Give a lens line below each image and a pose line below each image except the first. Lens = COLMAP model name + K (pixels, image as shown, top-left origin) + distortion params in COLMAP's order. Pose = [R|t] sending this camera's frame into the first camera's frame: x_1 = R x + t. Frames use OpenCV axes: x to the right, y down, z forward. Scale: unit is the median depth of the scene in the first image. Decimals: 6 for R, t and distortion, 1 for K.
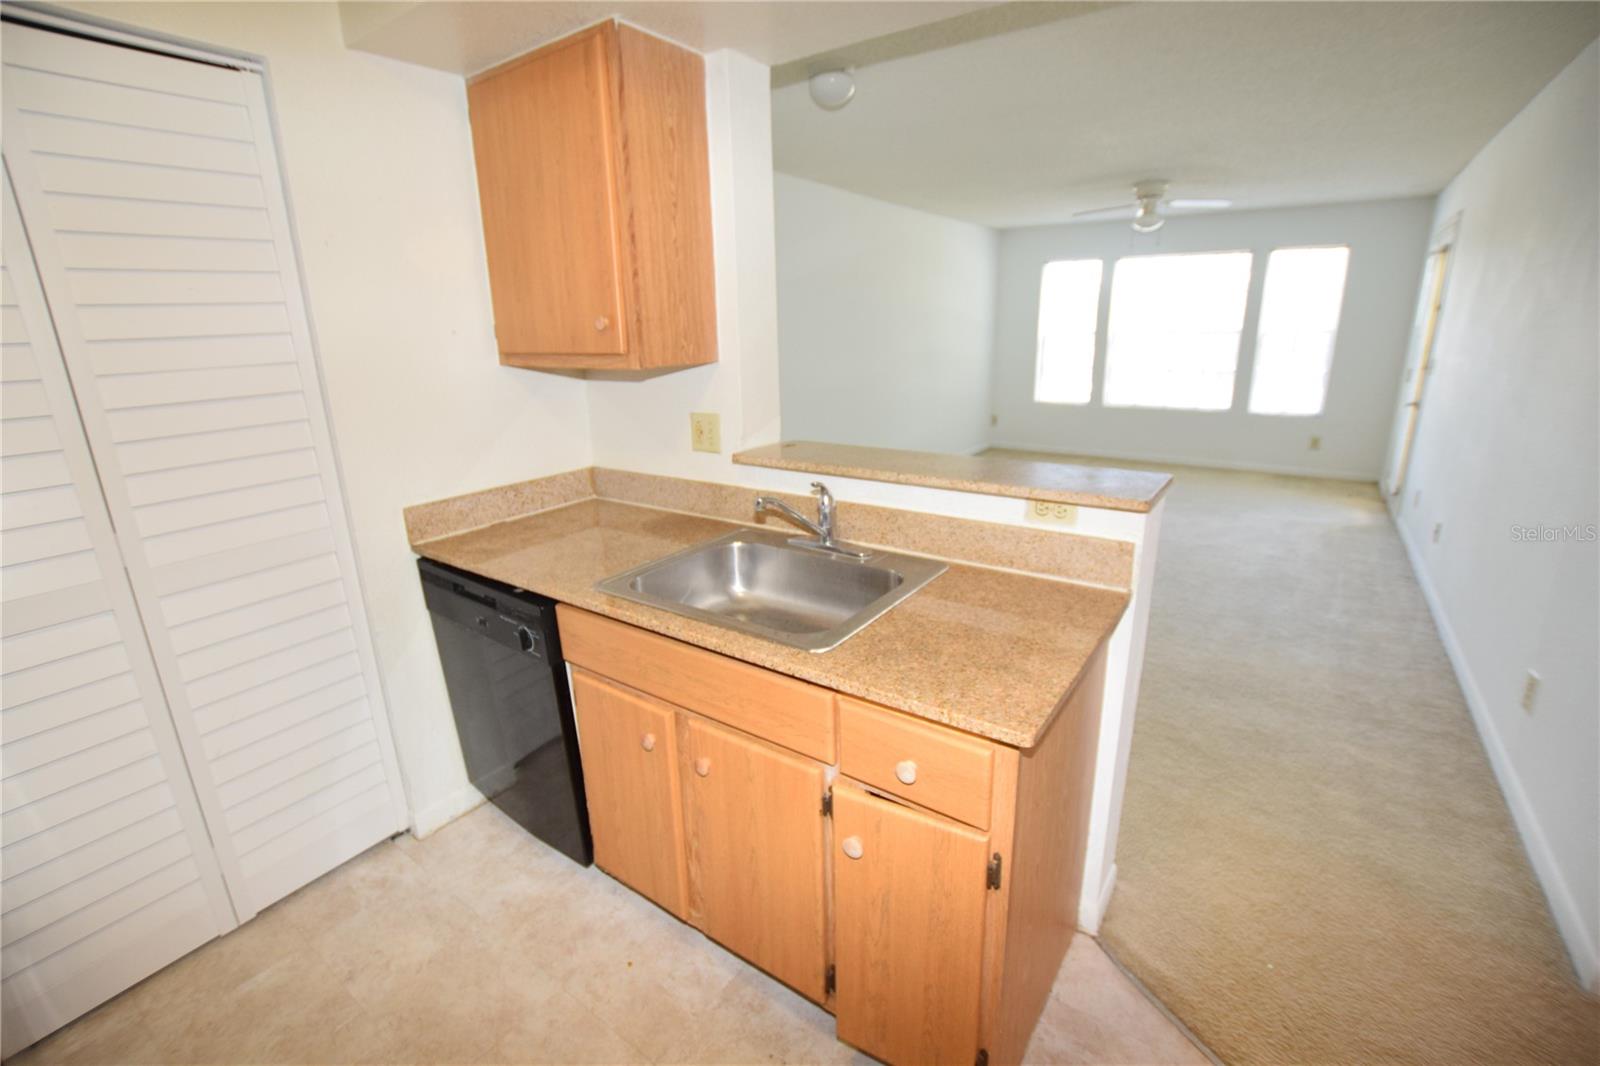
lens RADIAL K [[705.8, 0, 785.9], [0, 705.8, 530.7], [0, 0, 1]] dist [-0.025875, 0.000534]
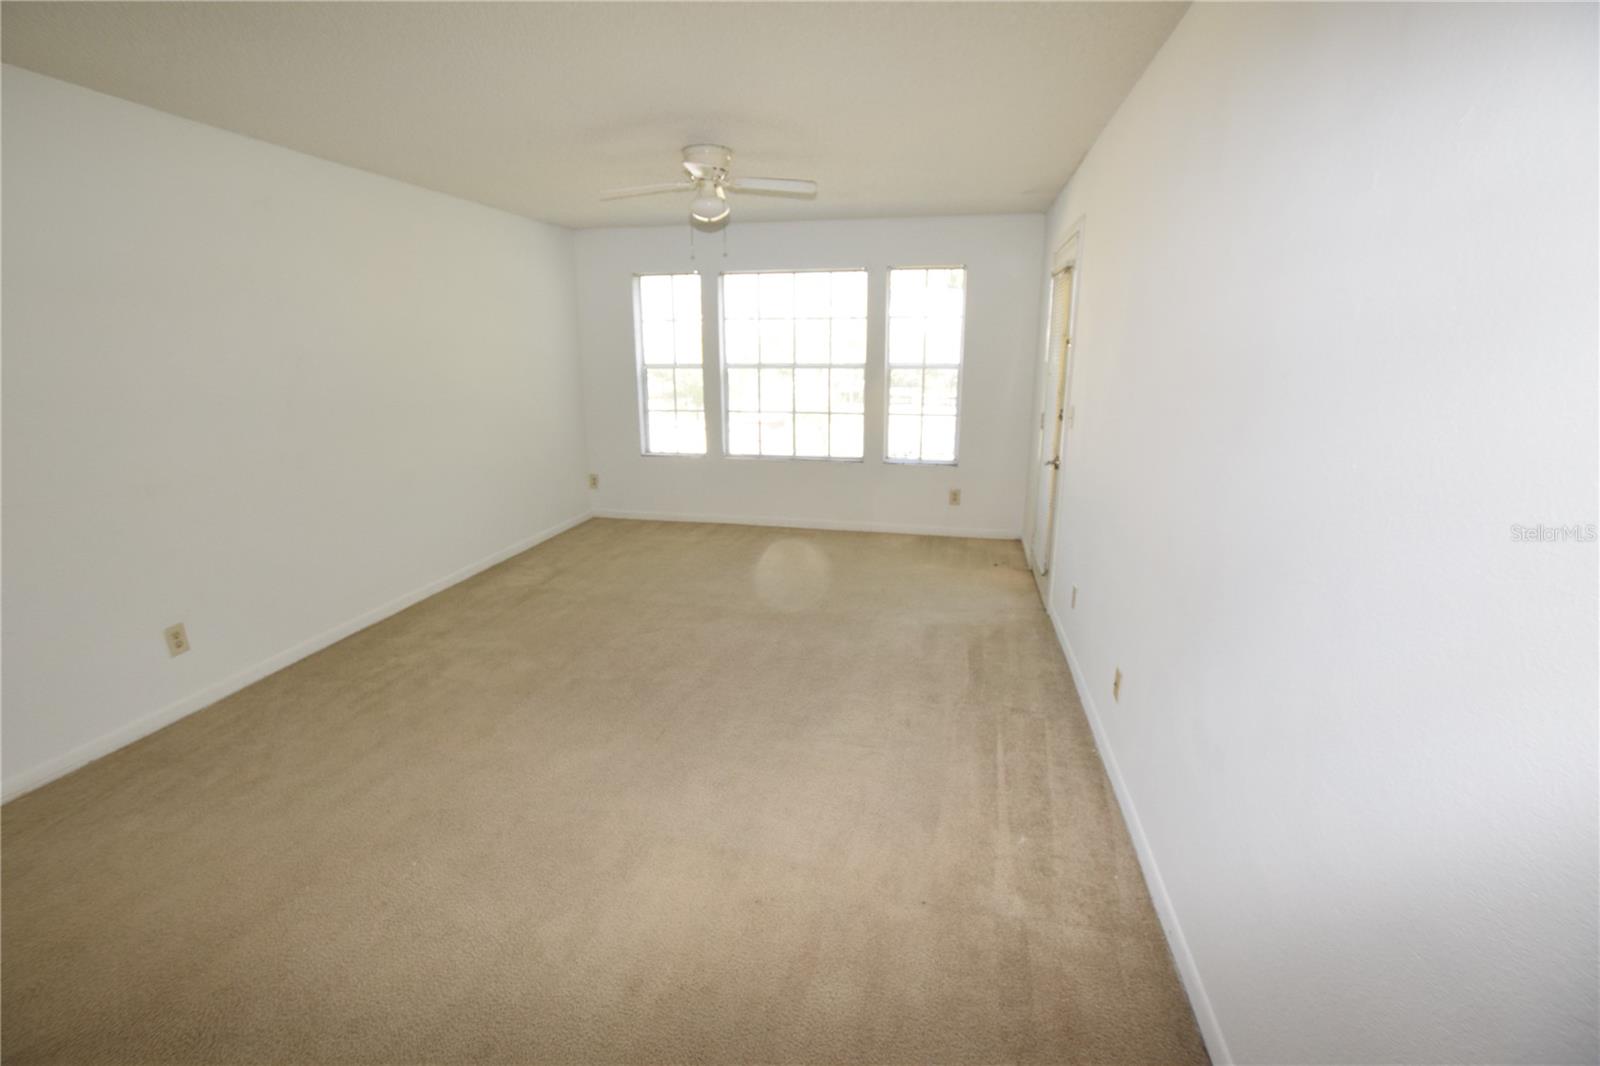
lens RADIAL K [[705.8, 0, 785.9], [0, 705.8, 530.7], [0, 0, 1]] dist [-0.025875, 0.000534]
pose [[0.919579, -0.077221, 0.385242, 0.238065], [0.091577, 0.995616, -0.019027, -0.087998], [-0.382084, 0.052776, 0.922619, 0.287584]]
